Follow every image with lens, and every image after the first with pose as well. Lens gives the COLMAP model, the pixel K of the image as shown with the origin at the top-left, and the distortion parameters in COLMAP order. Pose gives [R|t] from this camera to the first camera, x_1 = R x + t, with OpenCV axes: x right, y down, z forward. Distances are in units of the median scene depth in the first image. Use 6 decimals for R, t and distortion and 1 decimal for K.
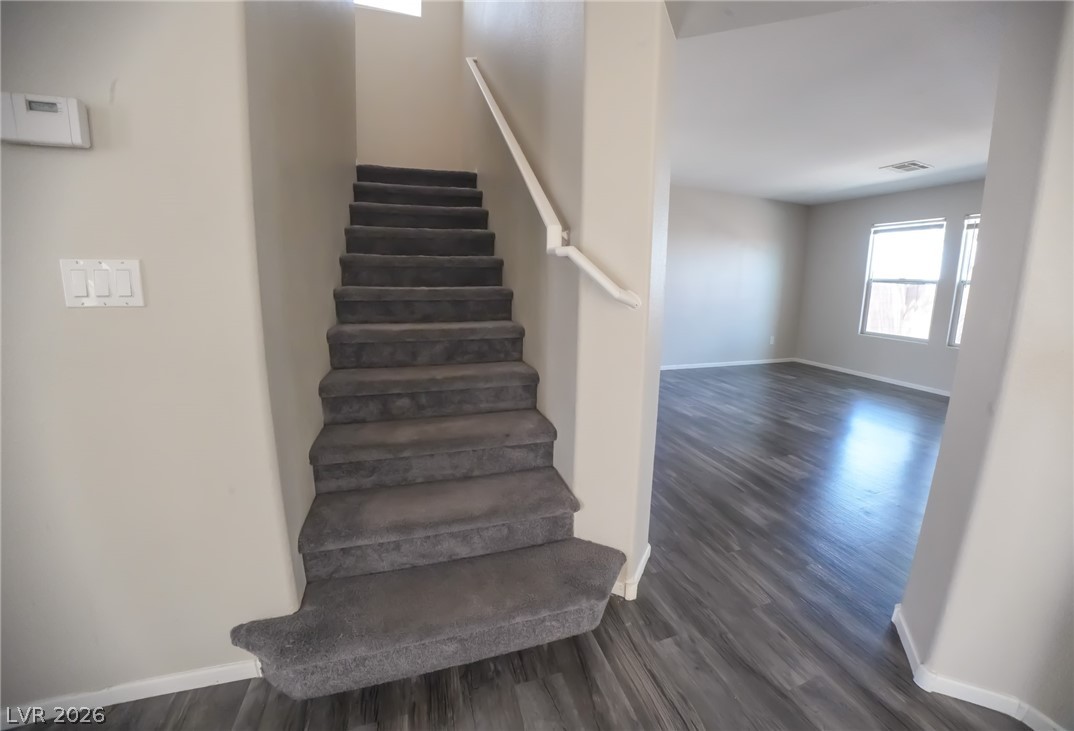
lens RADIAL K [[413.1, 0, 549.4], [0, 413.1, 354.0], [0, 0, 1]] dist [-0.088764, 0.016020]
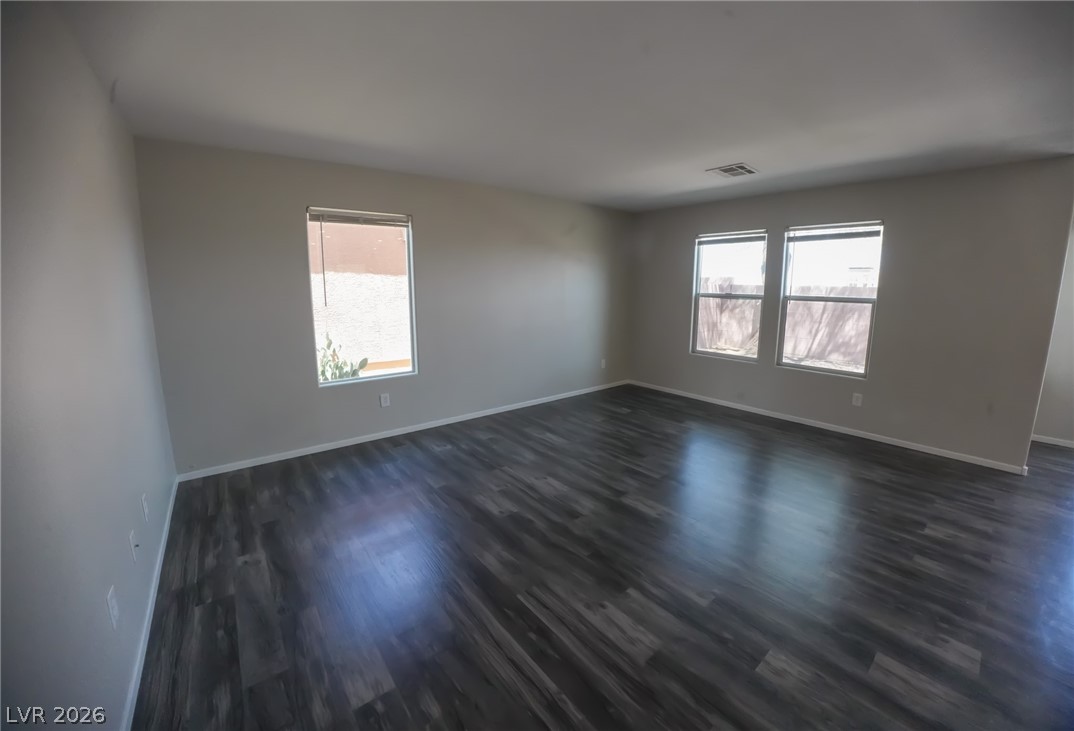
lens RADIAL K [[413.1, 0, 549.4], [0, 413.1, 354.0], [0, 0, 1]] dist [-0.088764, 0.016020]
pose [[0.933752, -0.069516, 0.351104, 0.176421], [0.071983, 0.997388, 0.006038, -0.097981], [-0.350607, 0.019635, 0.936317, 0.269268]]
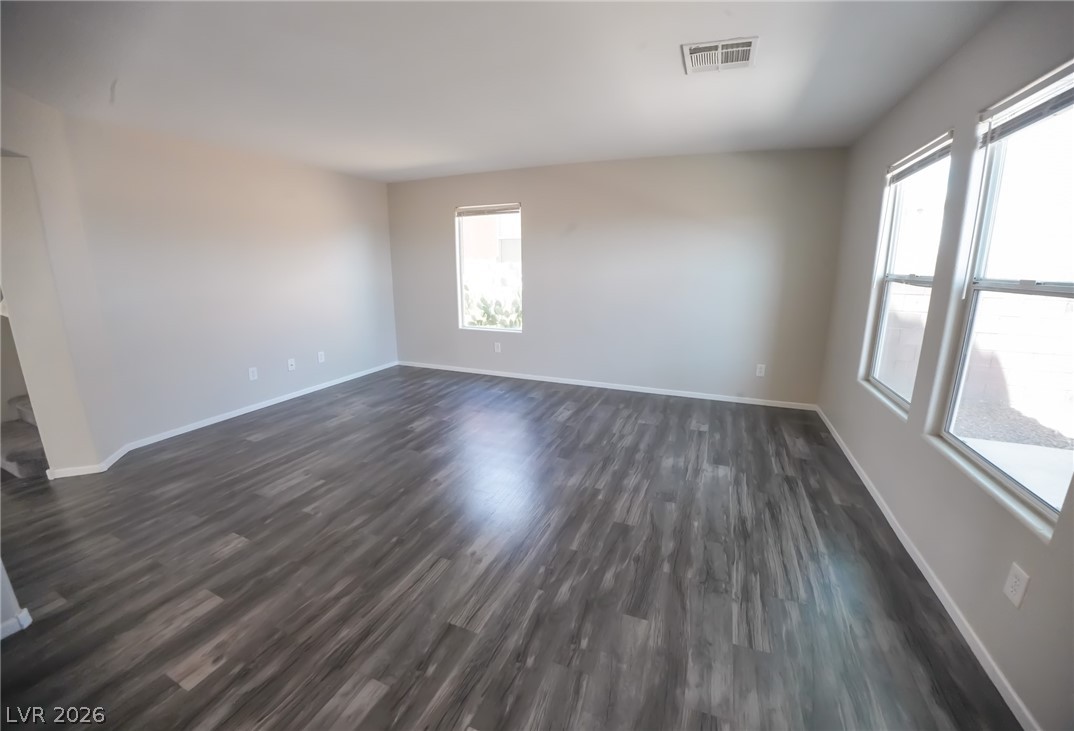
lens RADIAL K [[413.1, 0, 549.4], [0, 413.1, 354.0], [0, 0, 1]] dist [-0.088764, 0.016020]
pose [[0.761687, 0.124837, -0.635805, 0.998180], [-0.105088, 0.992074, 0.068895, -0.096993], [0.639366, 0.014339, 0.768768, 0.405593]]
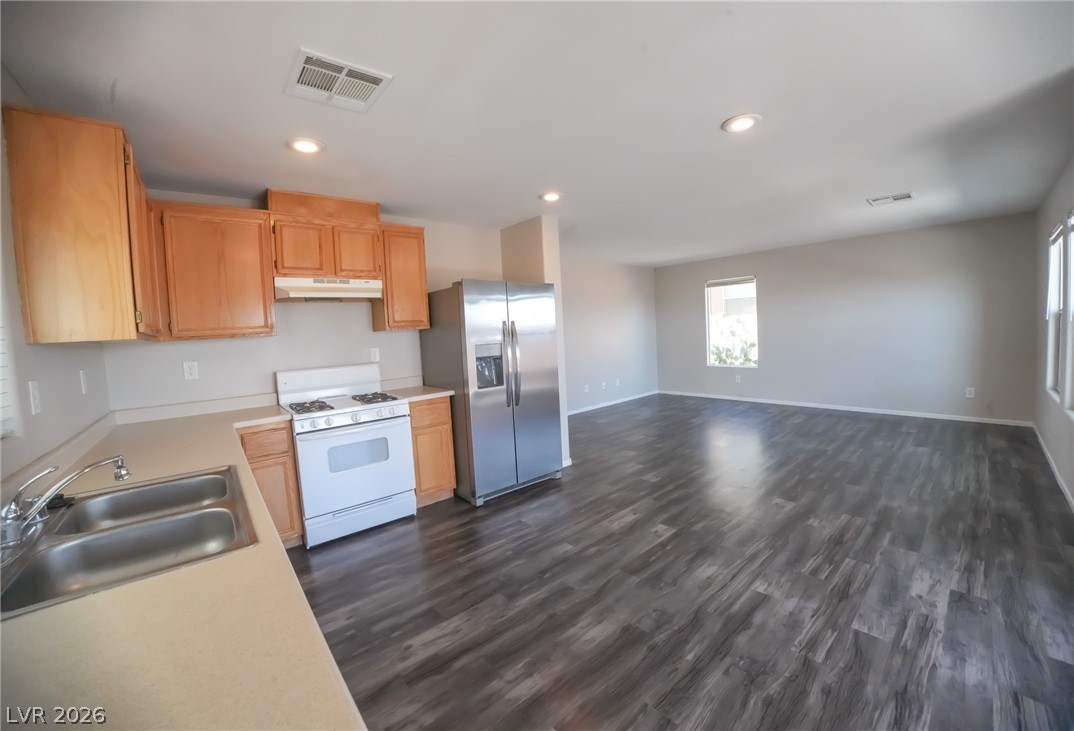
lens RADIAL K [[413.1, 0, 549.4], [0, 413.1, 354.0], [0, 0, 1]] dist [-0.088764, 0.016020]
pose [[0.392627, 0.023917, -0.919387, 1.290636], [-0.107713, 0.993978, -0.020142, -0.007180], [0.913368, 0.106938, 0.392839, -0.076593]]
